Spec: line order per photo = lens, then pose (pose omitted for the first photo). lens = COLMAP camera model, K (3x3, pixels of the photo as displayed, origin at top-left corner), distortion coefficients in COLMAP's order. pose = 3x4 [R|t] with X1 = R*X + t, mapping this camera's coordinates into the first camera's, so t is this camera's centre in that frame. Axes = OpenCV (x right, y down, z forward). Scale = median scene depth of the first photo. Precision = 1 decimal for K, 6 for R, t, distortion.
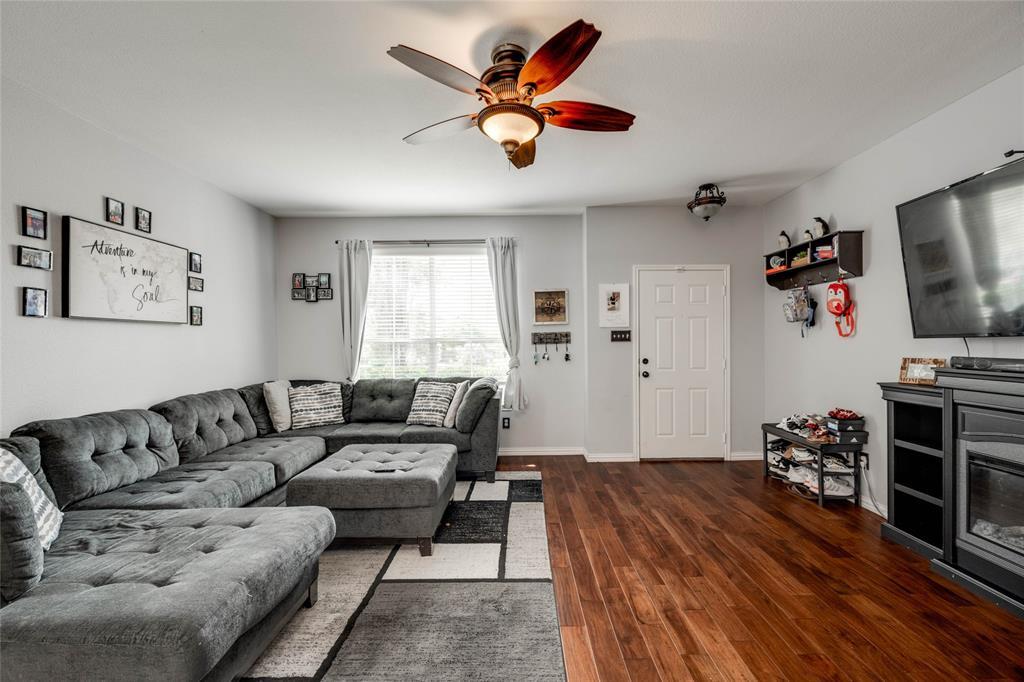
lens RADIAL K [[421.7, 0, 512.7], [0, 421.7, 342.2], [0, 0, 1]] dist [0.000471, -0.000830]
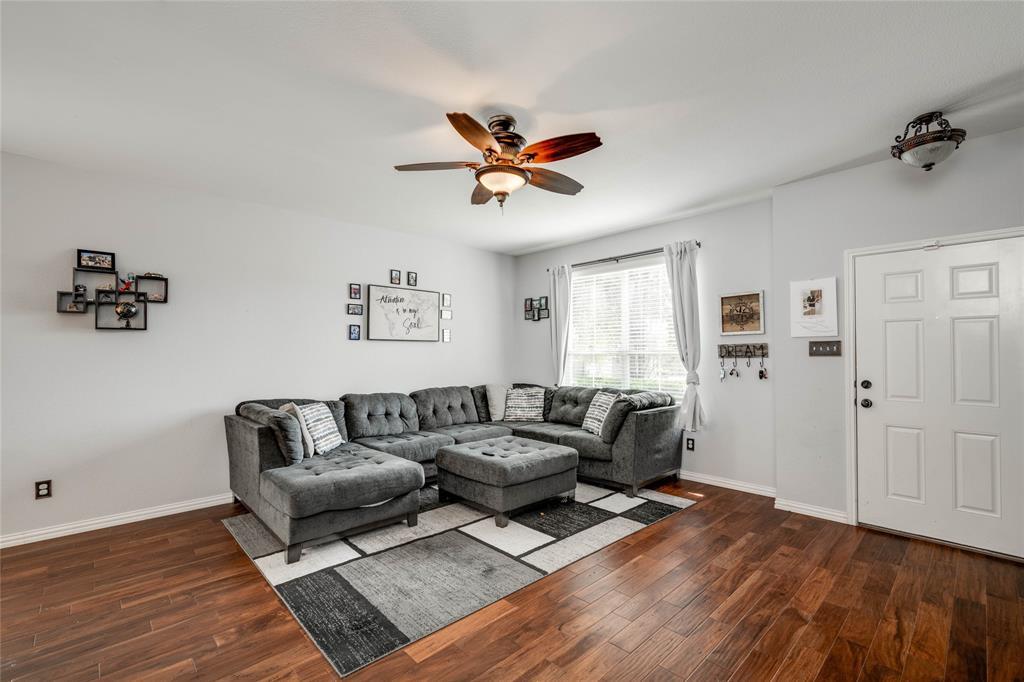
lens RADIAL K [[439.2, 0, 511.7], [0, 439.2, 344.1], [0, 0, 1]] dist [-0.002769, -0.000244]
pose [[0.692617, -0.008299, -0.721258, 0.524182], [-0.005768, 0.999838, -0.017043, -0.007327], [0.721283, 0.015965, 0.692457, 0.083557]]
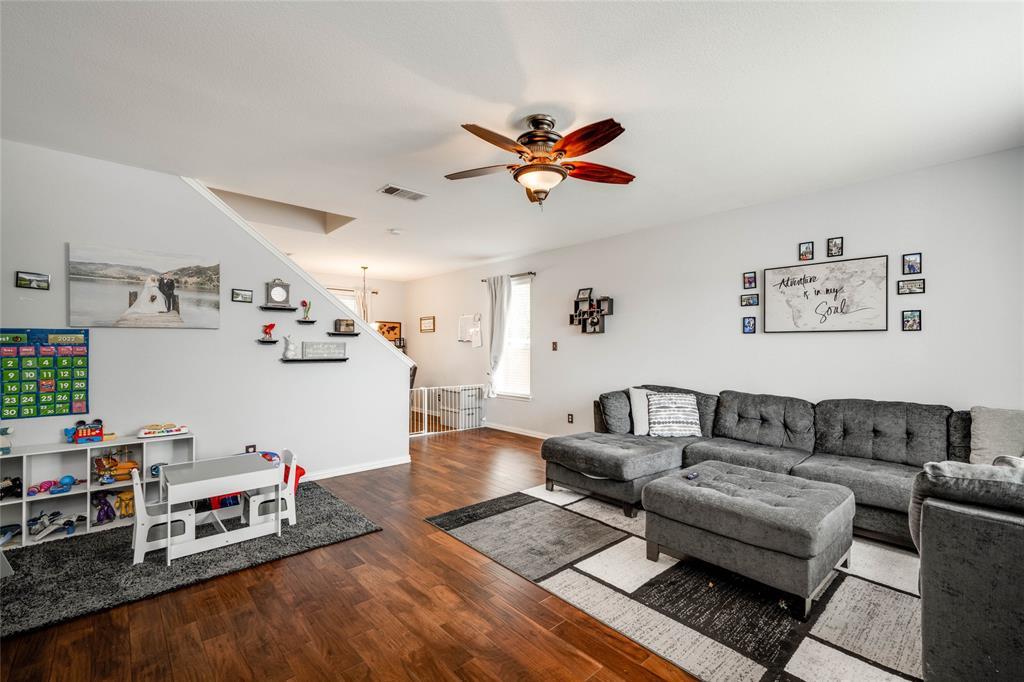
lens RADIAL K [[439.2, 0, 526.6], [0, 439.2, 344.0], [0, 0, 1]] dist [-0.002769, -0.000244]
pose [[-0.716022, 0.000093, -0.698078, 0.525407], [-0.000272, 1.000000, 0.000412, -0.010778], [0.698078, 0.000485, -0.716022, 1.075055]]
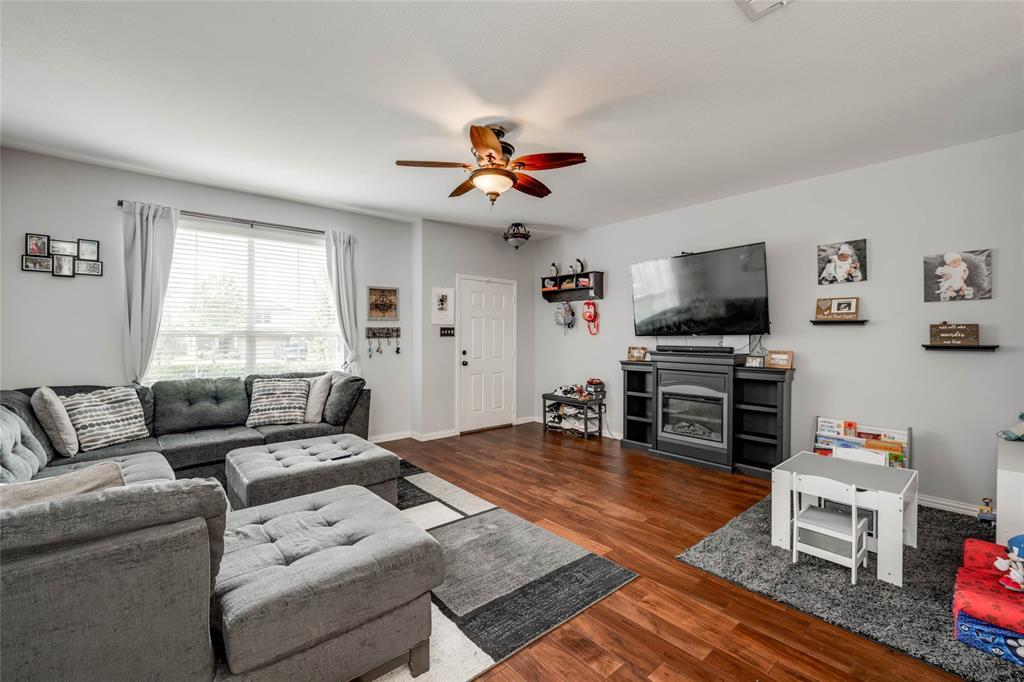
lens RADIAL K [[439.2, 0, 513.4], [0, 439.2, 333.9], [0, 0, 1]] dist [-0.002769, -0.000244]
pose [[0.754603, 0.013349, 0.656046, -0.509463], [-0.006828, 0.999899, -0.012492, 0.006261], [-0.656147, 0.004947, 0.754617, -0.077884]]
